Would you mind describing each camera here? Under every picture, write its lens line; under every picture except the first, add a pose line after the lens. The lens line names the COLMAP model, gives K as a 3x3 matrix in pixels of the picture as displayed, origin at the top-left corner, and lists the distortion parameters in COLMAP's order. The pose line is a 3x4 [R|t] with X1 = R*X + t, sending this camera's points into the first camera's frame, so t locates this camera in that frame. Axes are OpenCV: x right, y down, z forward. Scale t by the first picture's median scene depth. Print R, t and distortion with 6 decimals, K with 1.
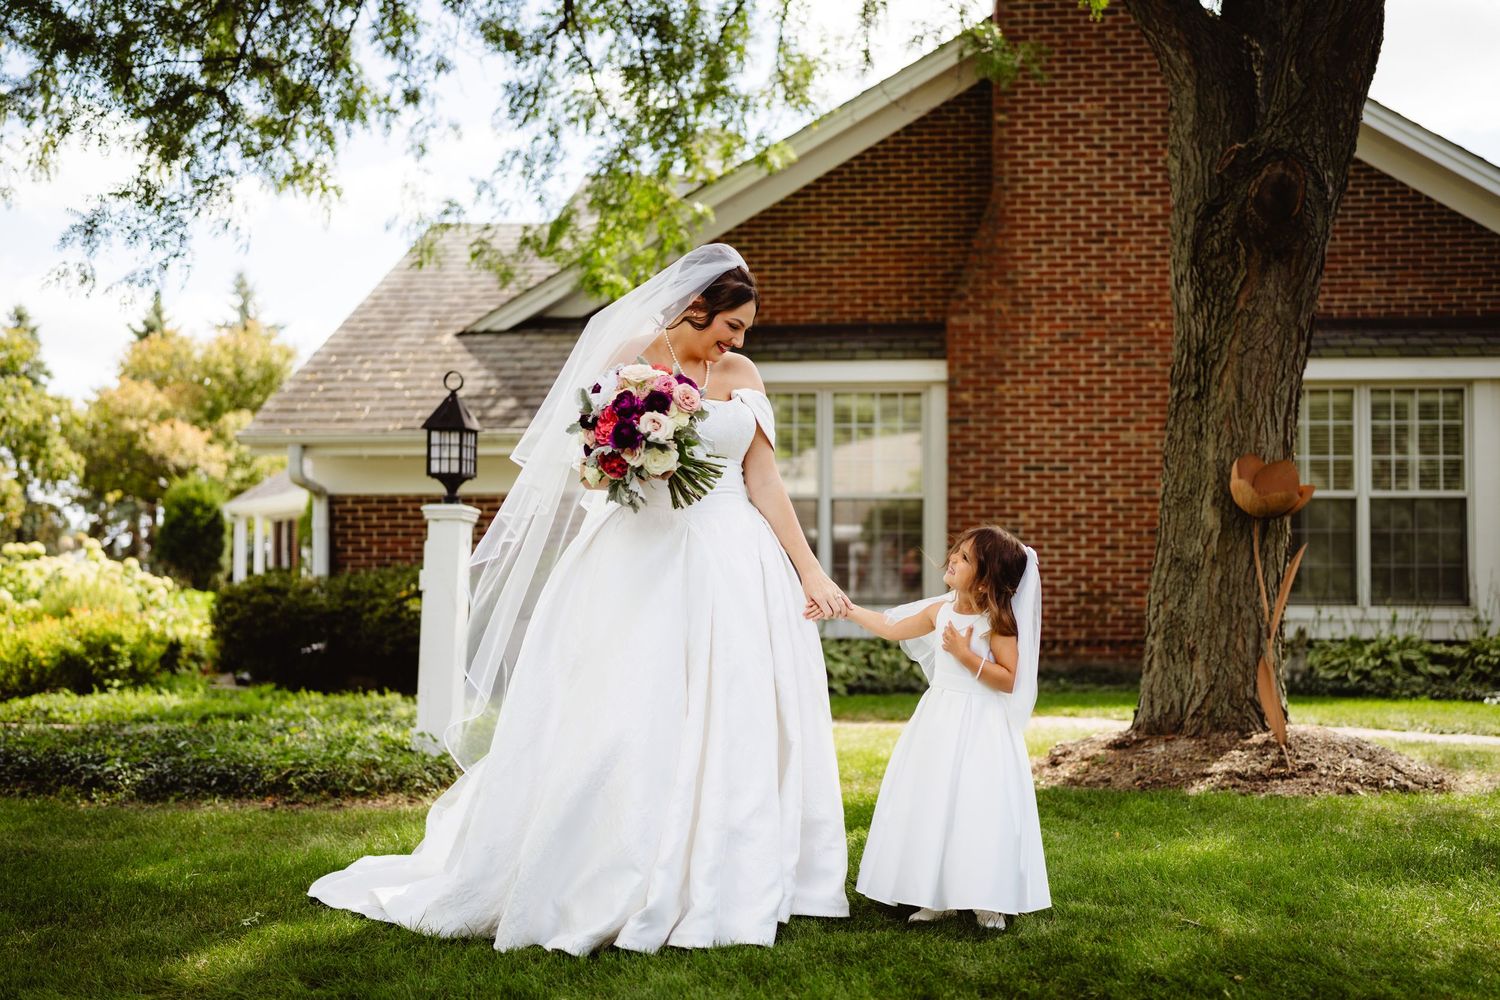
lens RADIAL K [[1591.8, 0, 827.7], [0, 1591.8, 567.1], [0, 0, 1]] dist [-0.008517, 0.016935]
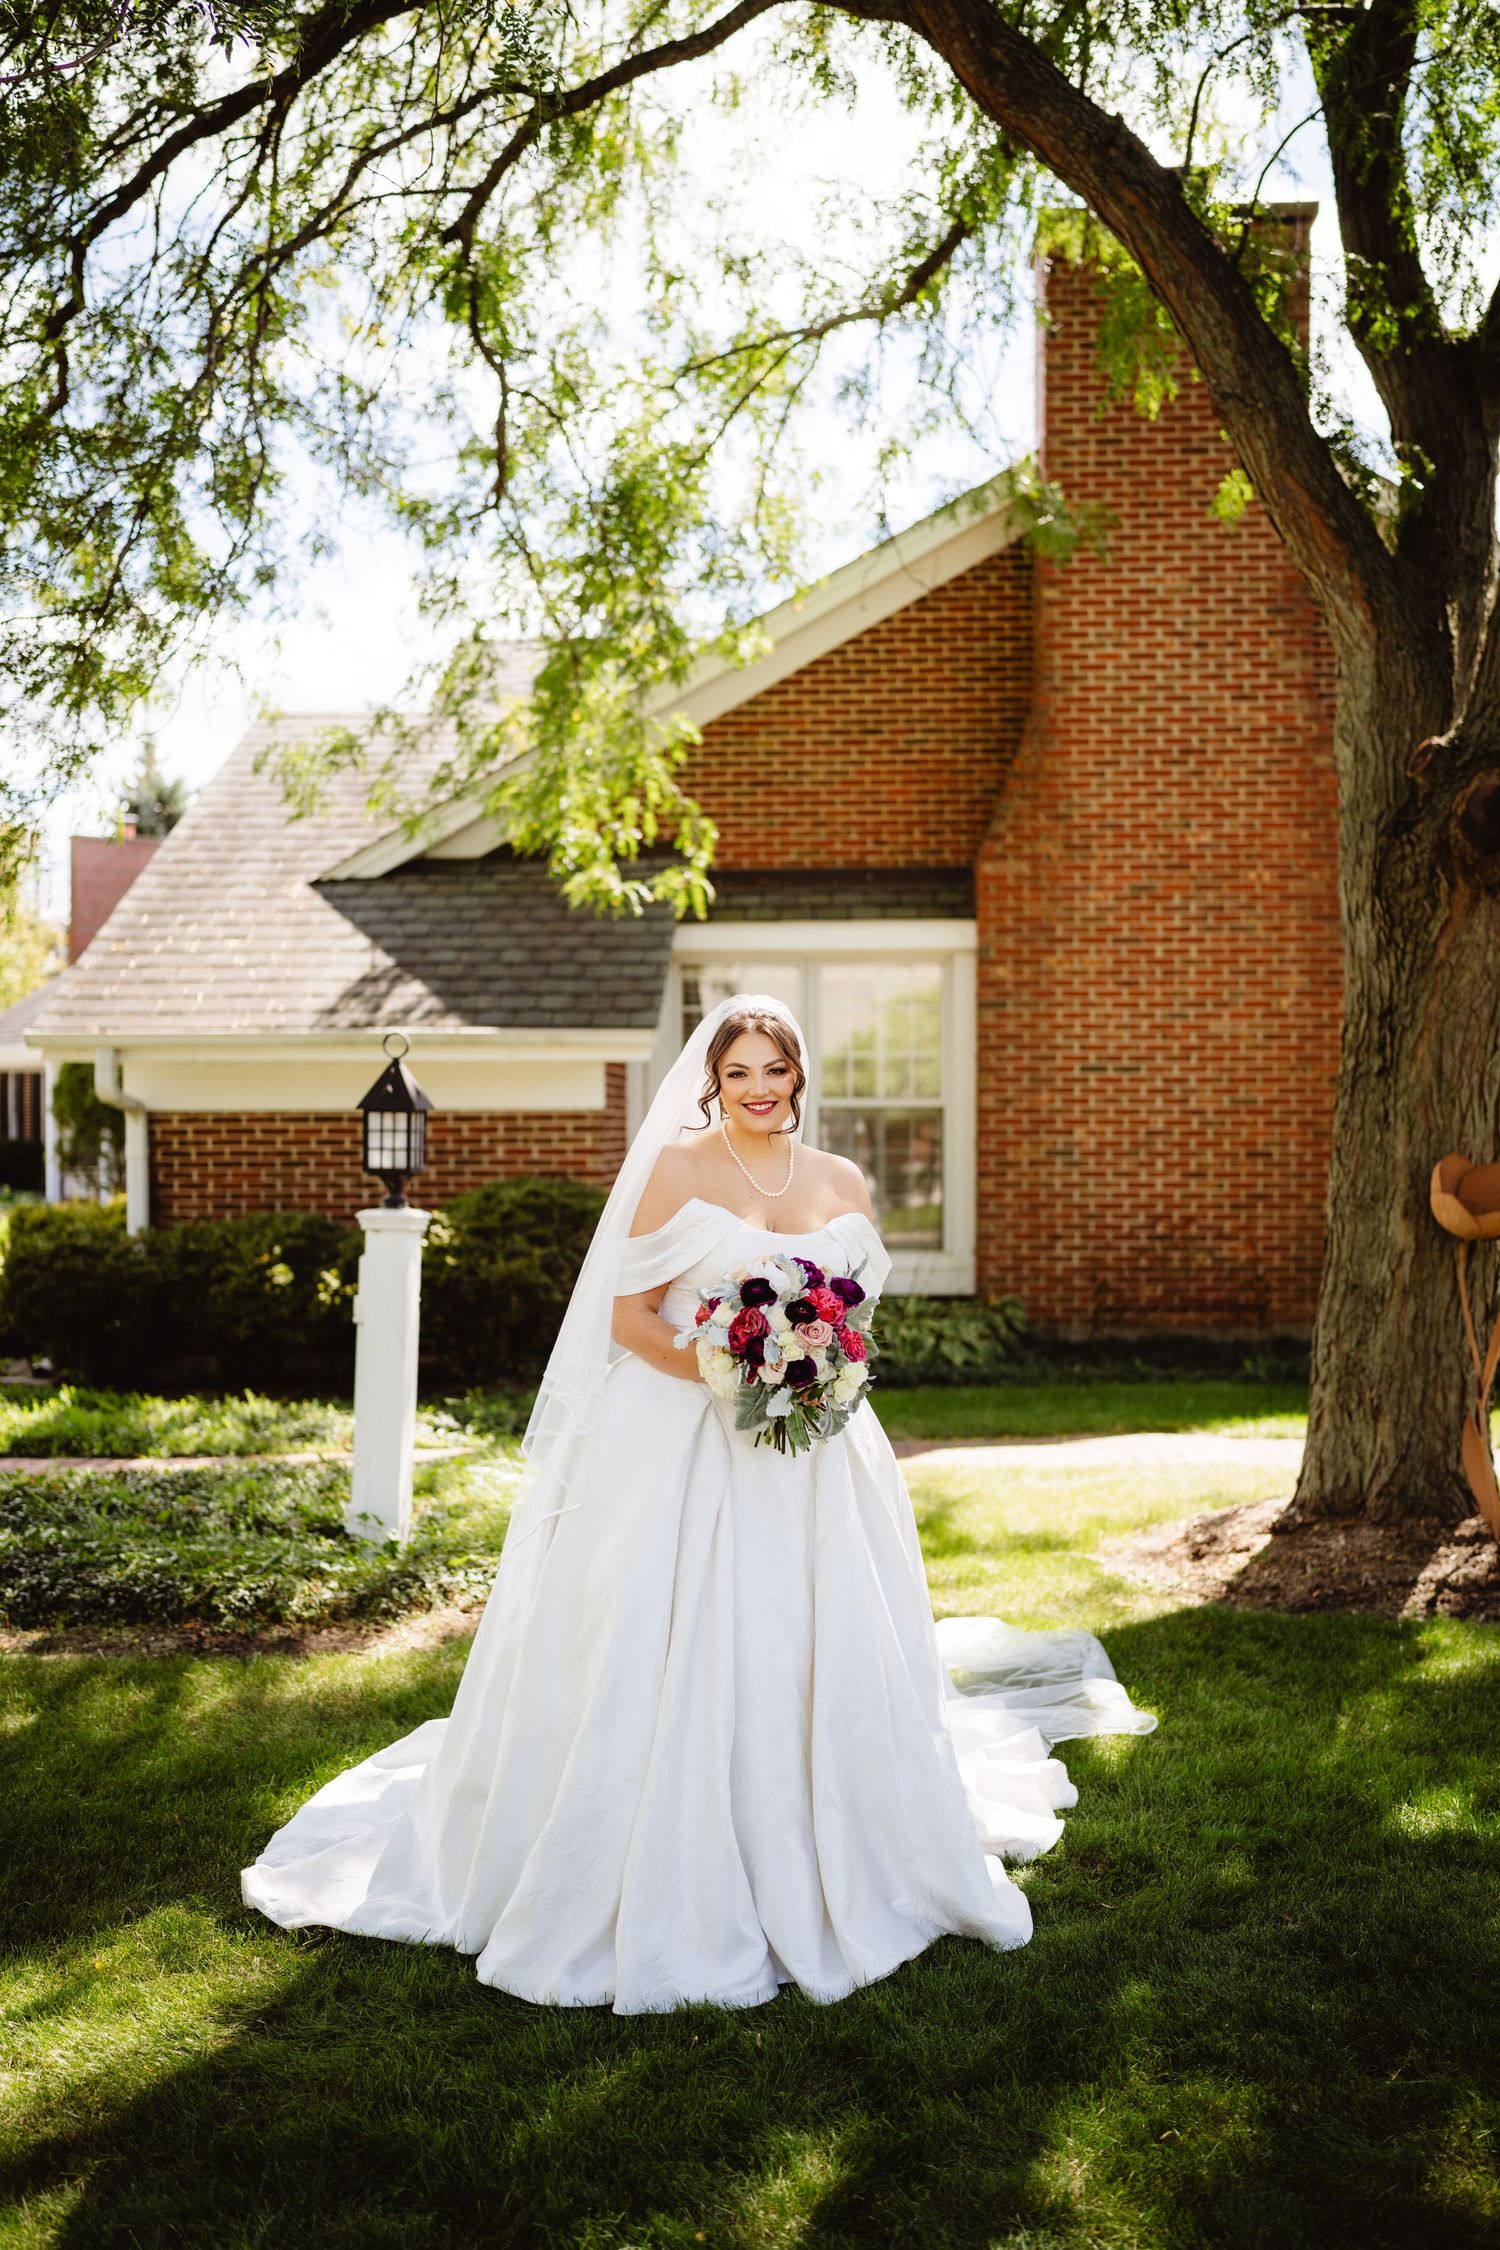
lens RADIAL K [[2211.8, 0, 750.0], [0, 2211.8, 1125.0], [0, 0, 1]] dist [-0.008446, 0.036782]
pose [[0.999729, -0.002039, 0.023173, -0.055350], [0.001385, 0.999601, 0.028207, -0.064970], [-0.023221, -0.028167, 0.999333, -0.031572]]
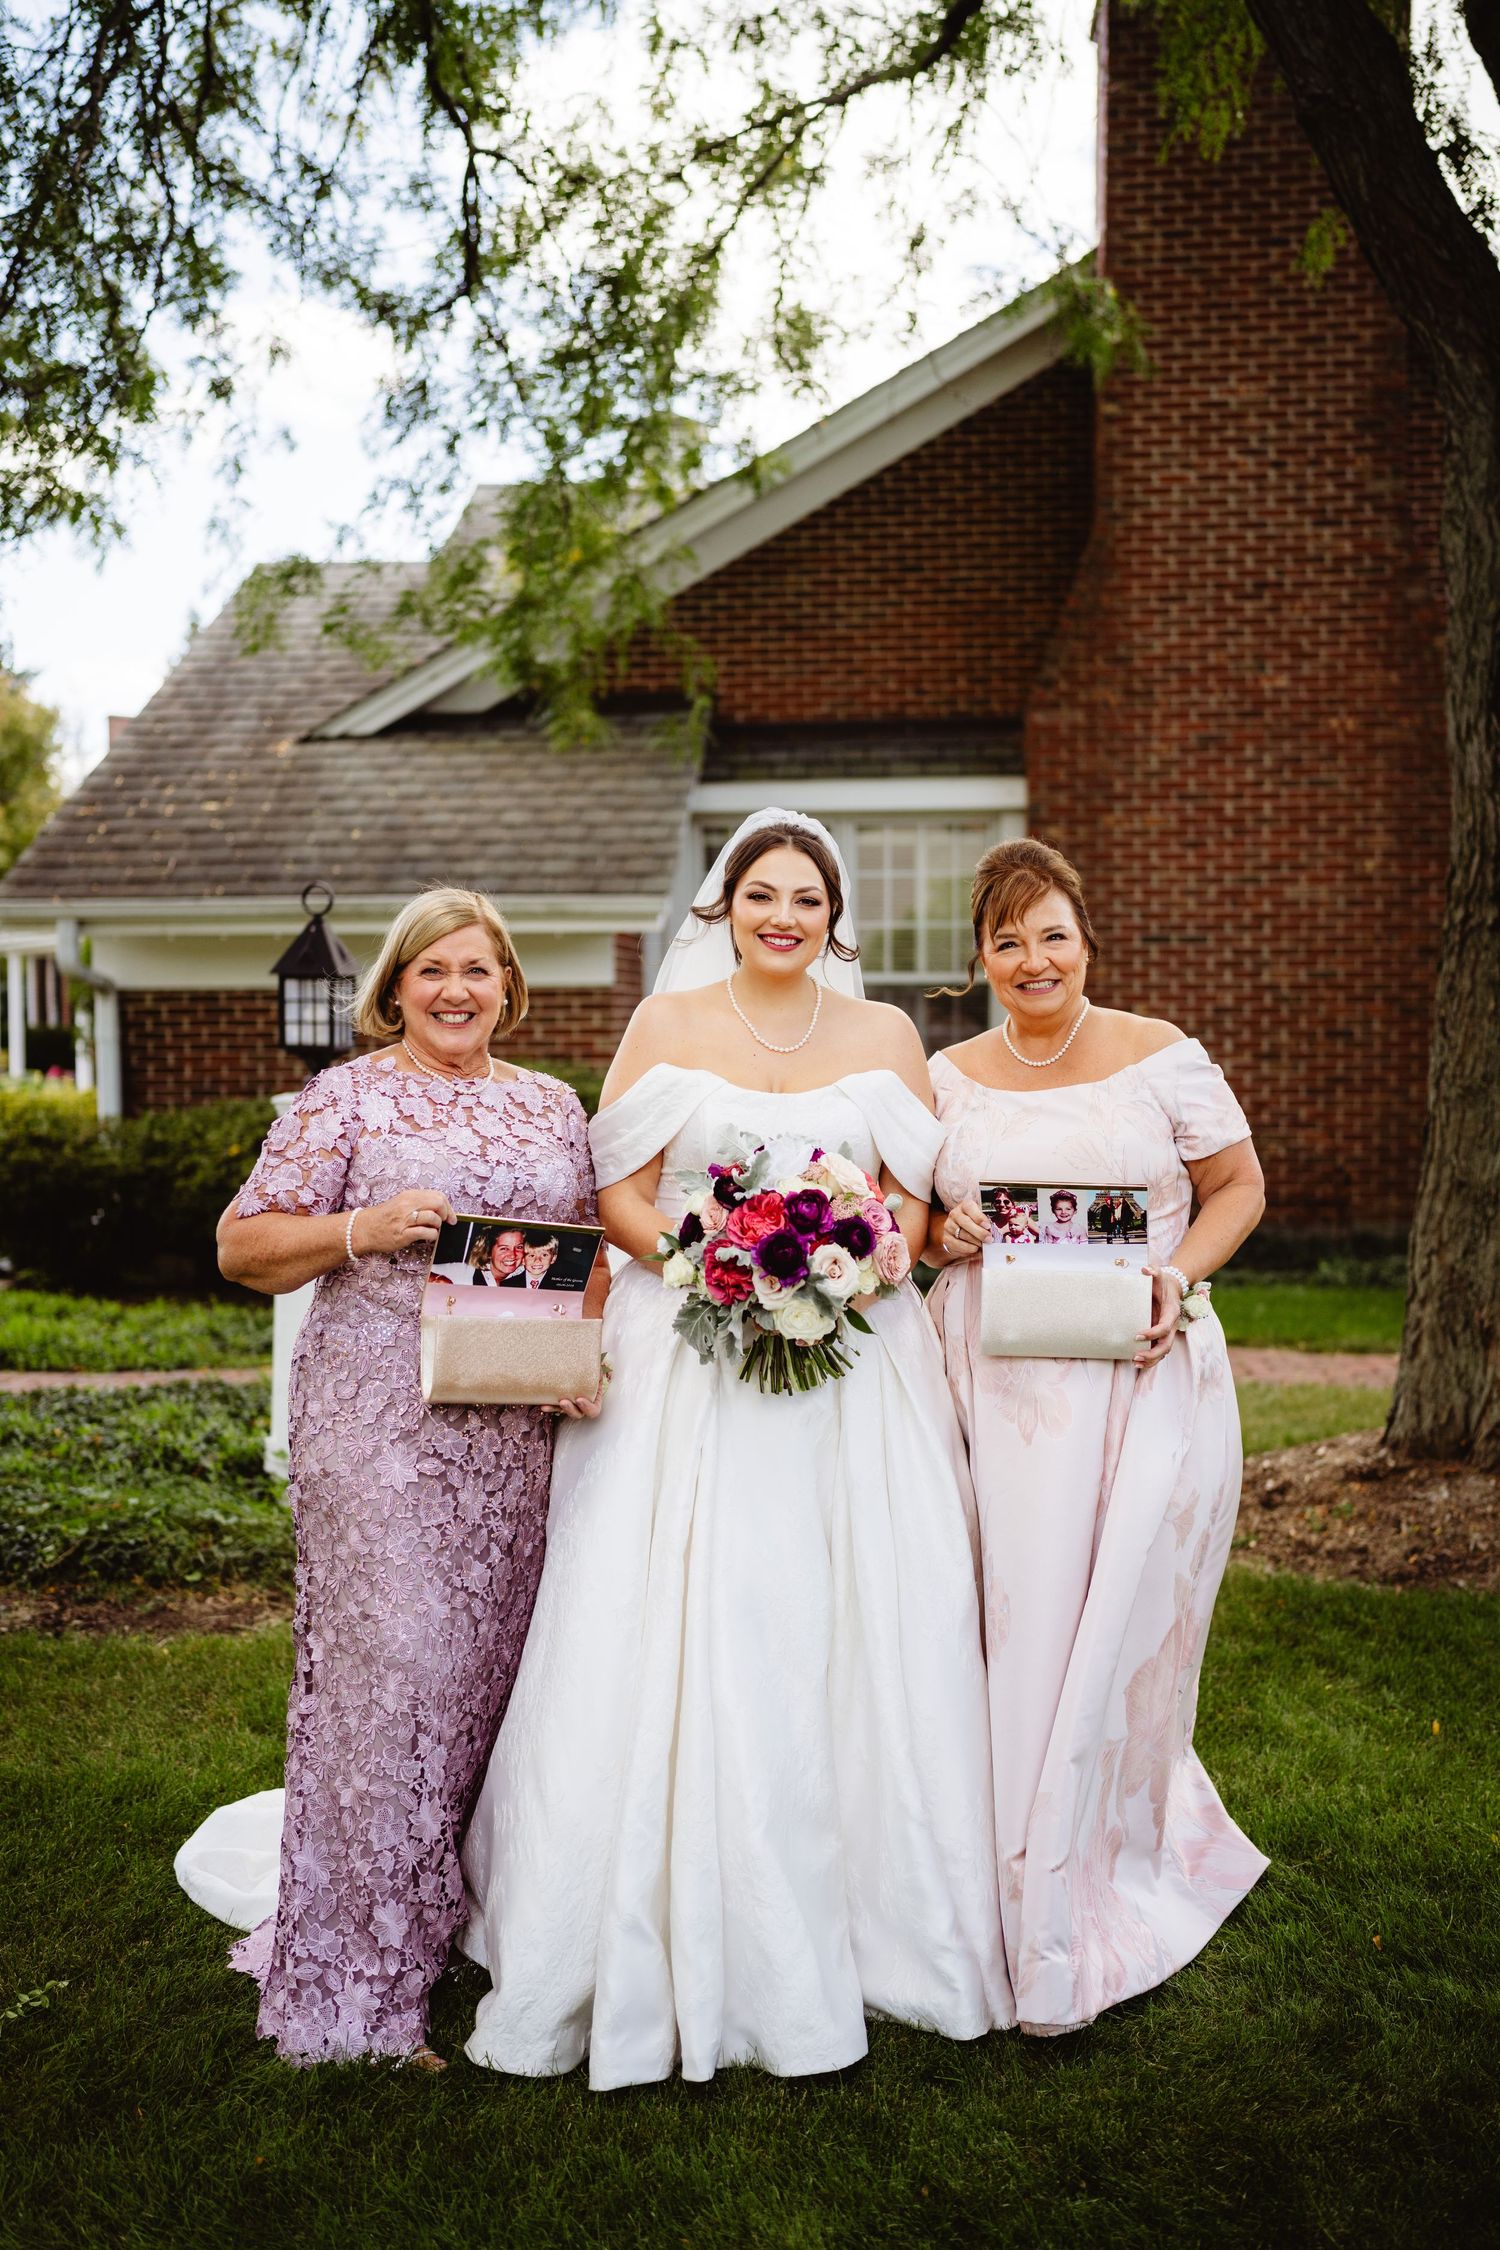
lens RADIAL K [[2153.3, 0, 743.9], [0, 2153.3, 1110.1], [0, 0, 1]] dist [-0.027128, 0.125973]
pose [[0.999847, -0.004500, -0.016883, -0.030022], [0.005702, 0.997397, 0.071879, -0.056247], [0.016515, -0.071964, 0.997270, 0.081635]]
